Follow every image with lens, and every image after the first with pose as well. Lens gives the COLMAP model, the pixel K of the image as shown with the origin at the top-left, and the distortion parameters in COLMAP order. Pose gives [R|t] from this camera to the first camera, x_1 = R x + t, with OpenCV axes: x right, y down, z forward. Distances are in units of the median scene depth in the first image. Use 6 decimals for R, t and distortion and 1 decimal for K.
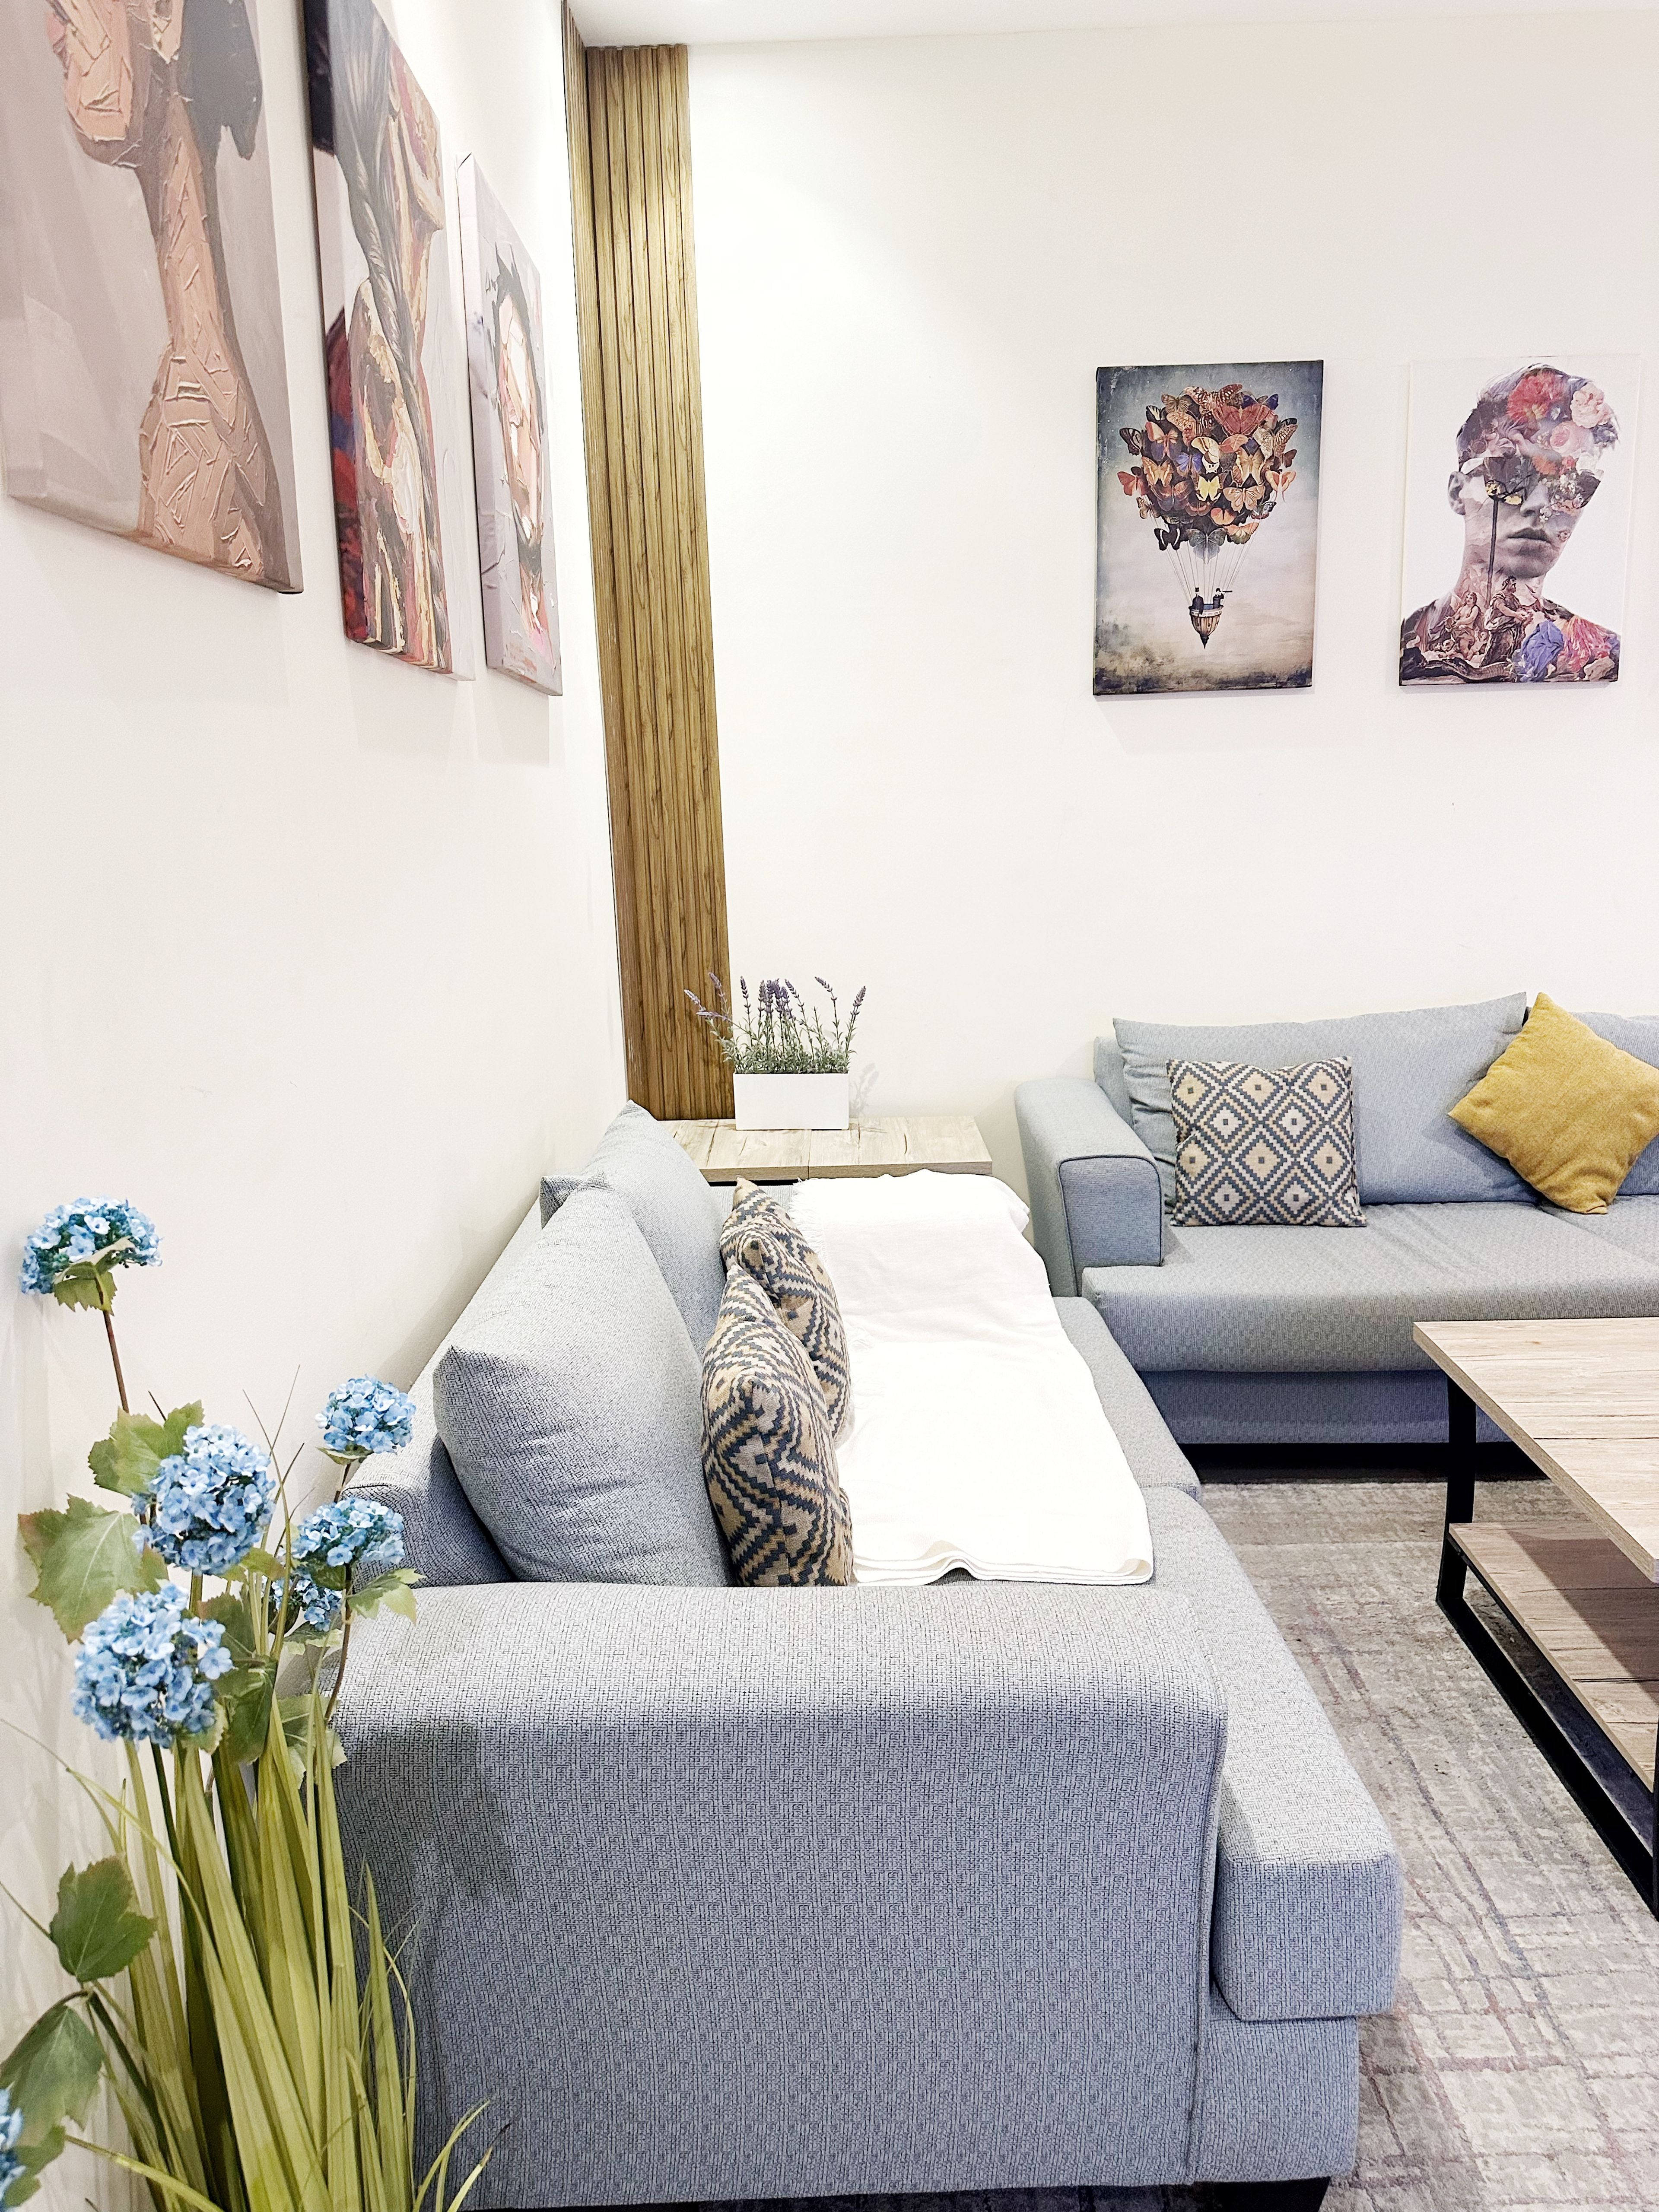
lens RADIAL K [[1554.0, 0, 829.5], [0, 1554.0, 1106.0], [0, 0, 1]] dist [0.045896, -0.054510]
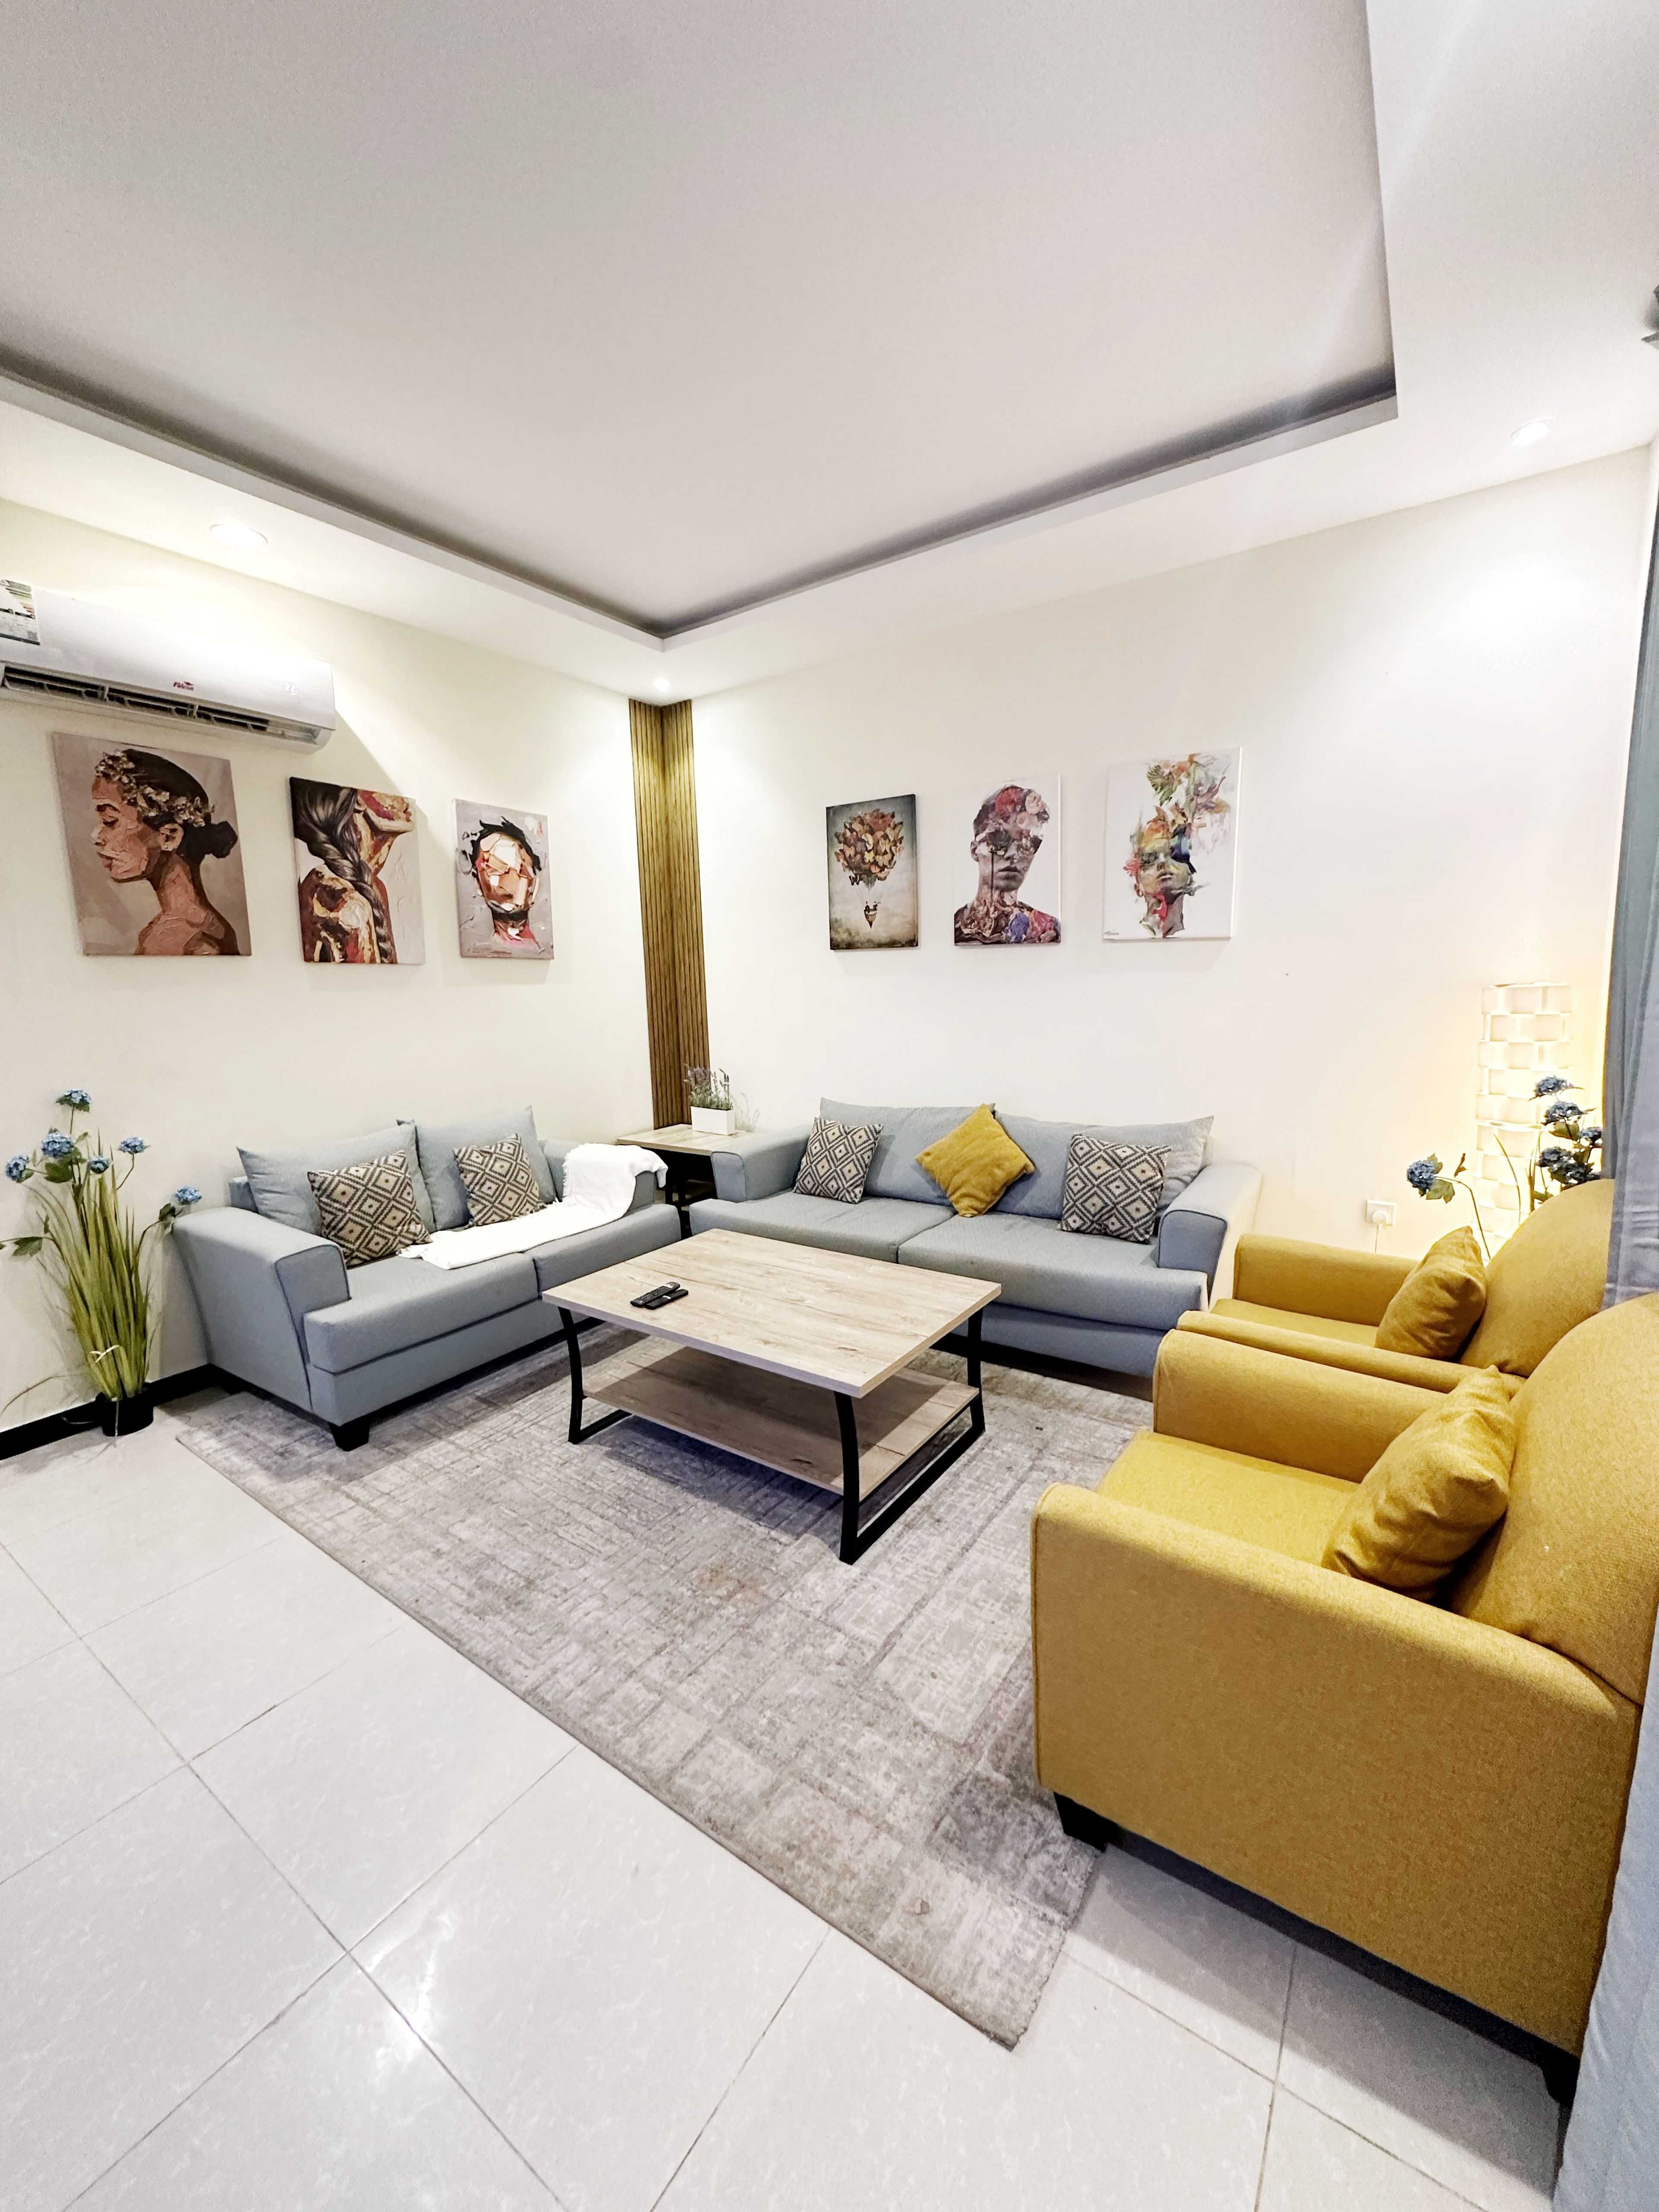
lens RADIAL K [[879.7, 0, 836.3], [0, 879.7, 1103.9], [0, 0, 1]] dist [0.001260, -0.000035]
pose [[0.822946, 0.092216, -0.560585, 0.912566], [-0.114486, 0.993414, -0.004651, -0.045440], [0.556465, 0.068007, 0.828083, -0.004380]]
